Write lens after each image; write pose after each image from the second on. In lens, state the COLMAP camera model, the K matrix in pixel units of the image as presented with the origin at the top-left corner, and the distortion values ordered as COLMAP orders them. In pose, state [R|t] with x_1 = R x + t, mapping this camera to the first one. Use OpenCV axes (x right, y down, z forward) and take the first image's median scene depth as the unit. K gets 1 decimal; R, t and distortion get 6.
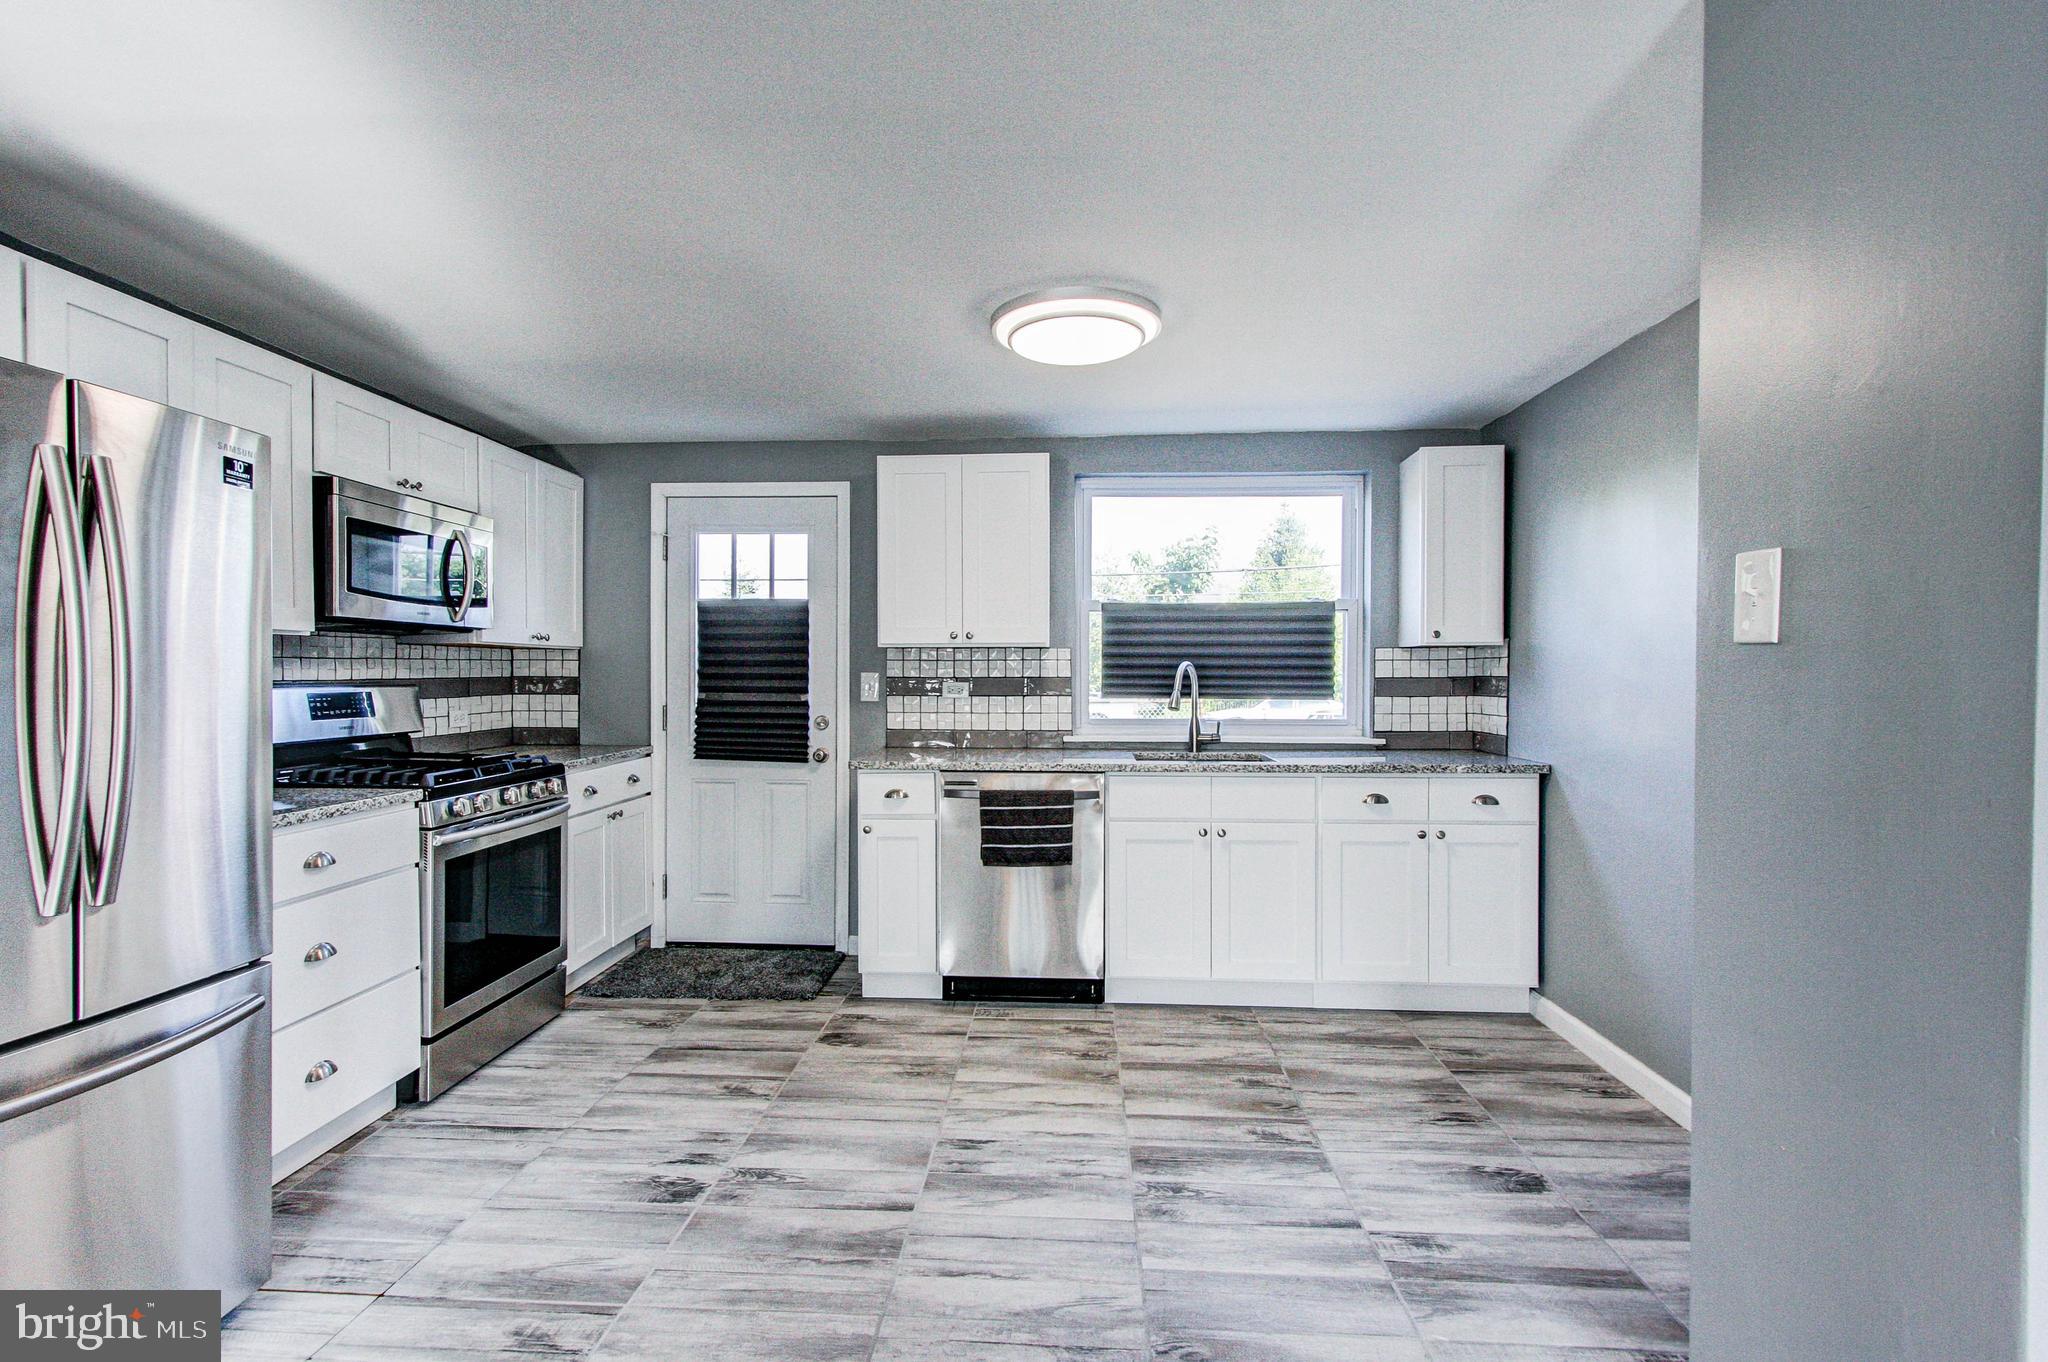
lens RADIAL K [[980.2, 0, 1008.1], [0, 980.2, 691.0], [0, 0, 1]] dist [0.004615, 0.001023]
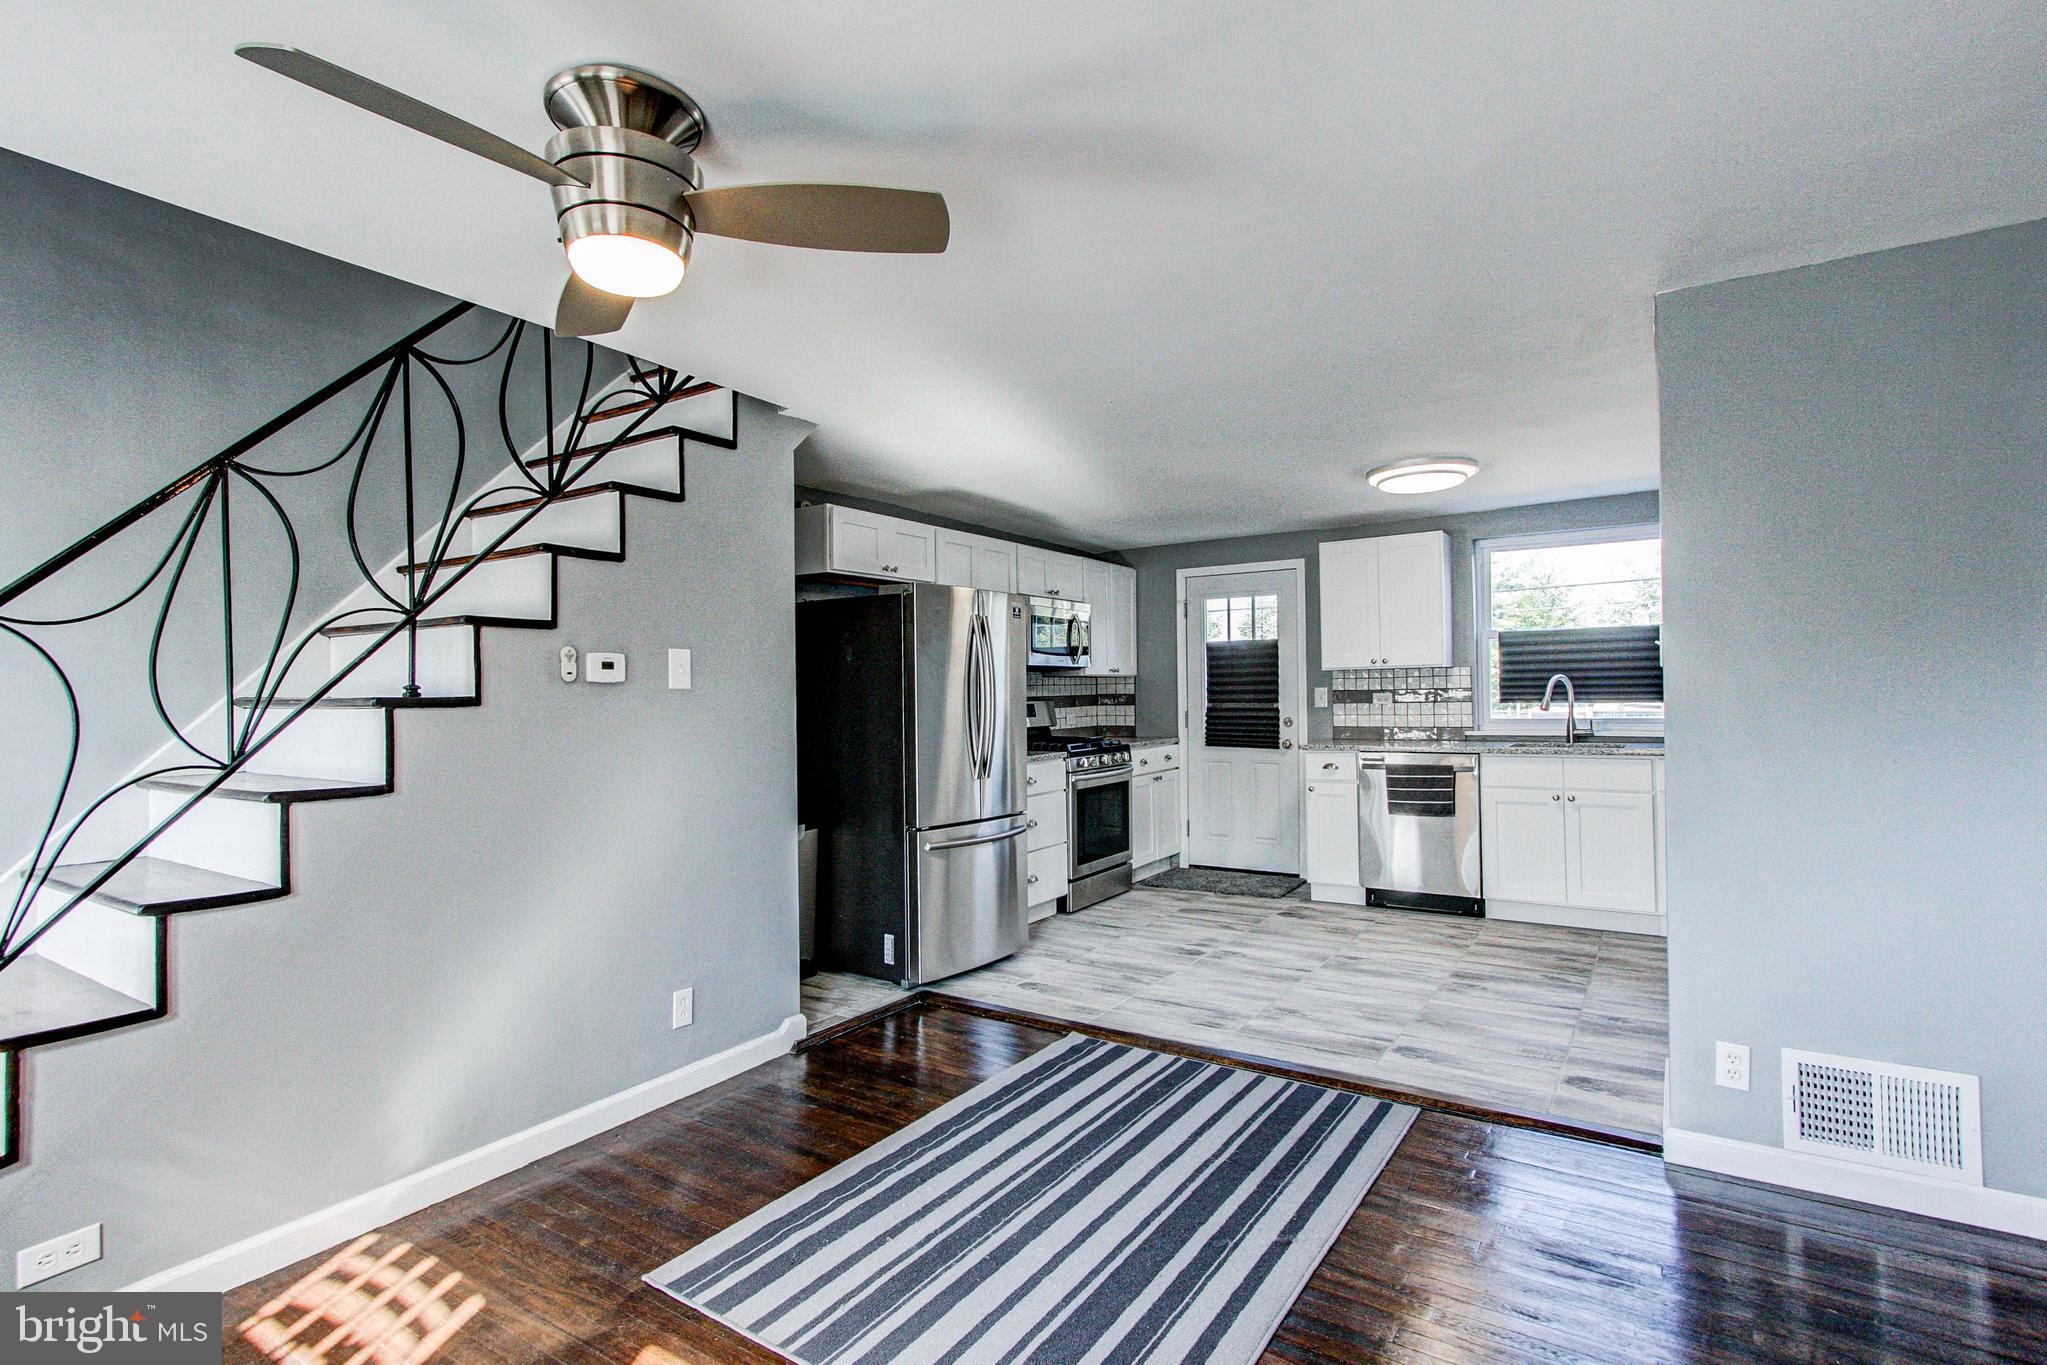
lens RADIAL K [[991.2, 0, 1003.9], [0, 991.2, 690.1], [0, 0, 1]] dist [0.002110, 0.006331]
pose [[0.863824, -0.018764, -0.503444, 0.216757], [0.009764, 0.999742, -0.020508, 0.011689], [0.503699, 0.012800, 0.863784, -0.569847]]
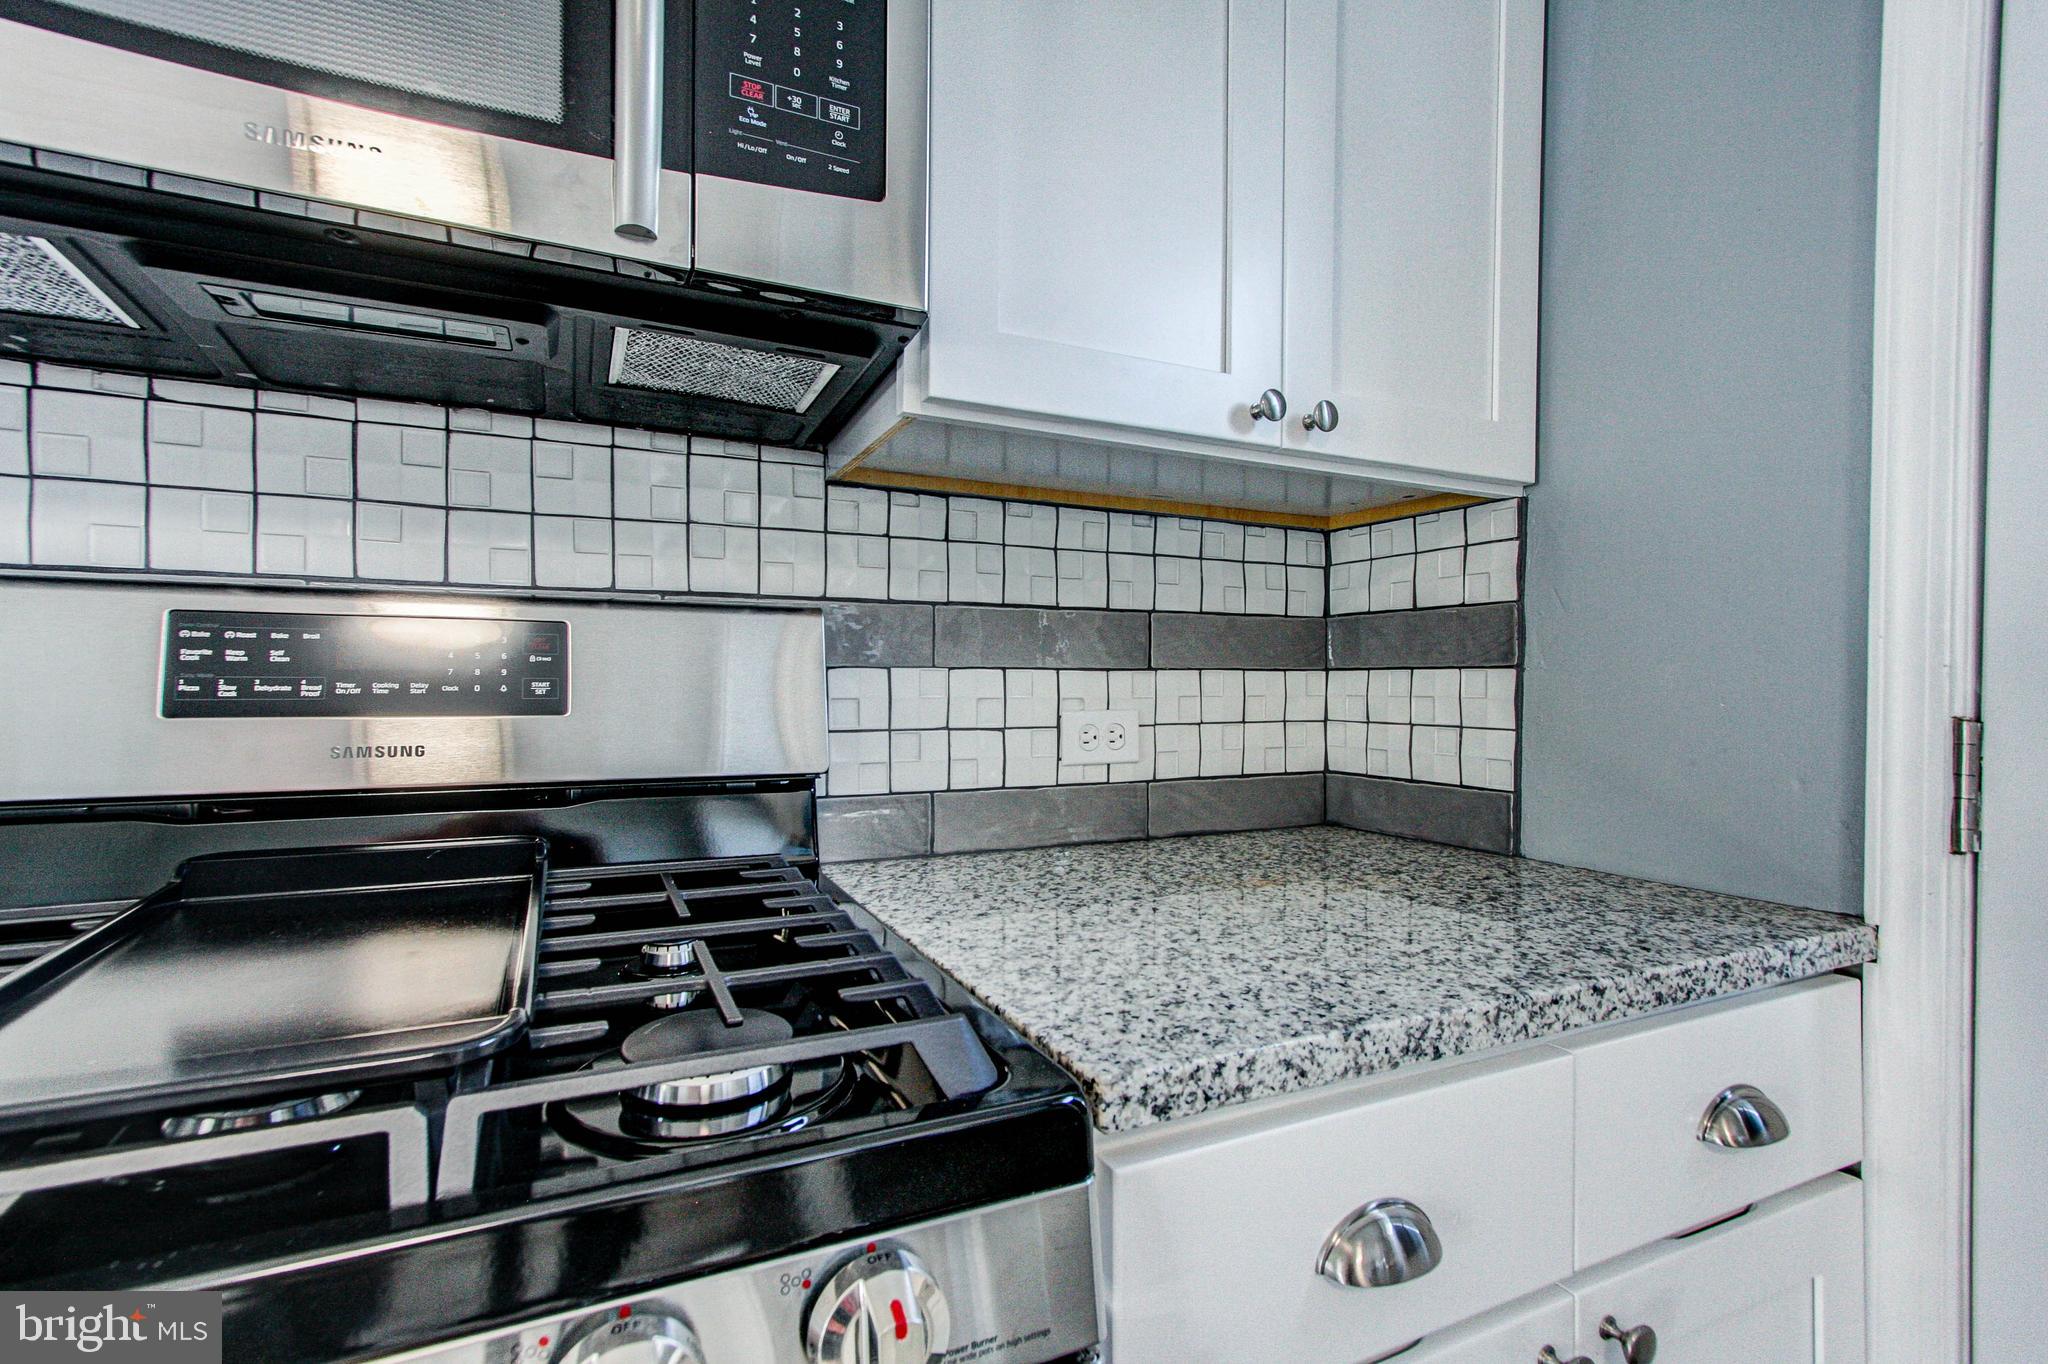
lens RADIAL K [[949.6, 0, 1006.1], [0, 949.6, 685.4], [0, 0, 1]] dist [0.002300, 0.001050]
pose [[0.479631, 0.003358, -0.877464, -0.316819], [-0.021644, 0.999734, -0.008005, 0.015448], [0.877203, 0.022831, 0.479576, 0.858685]]
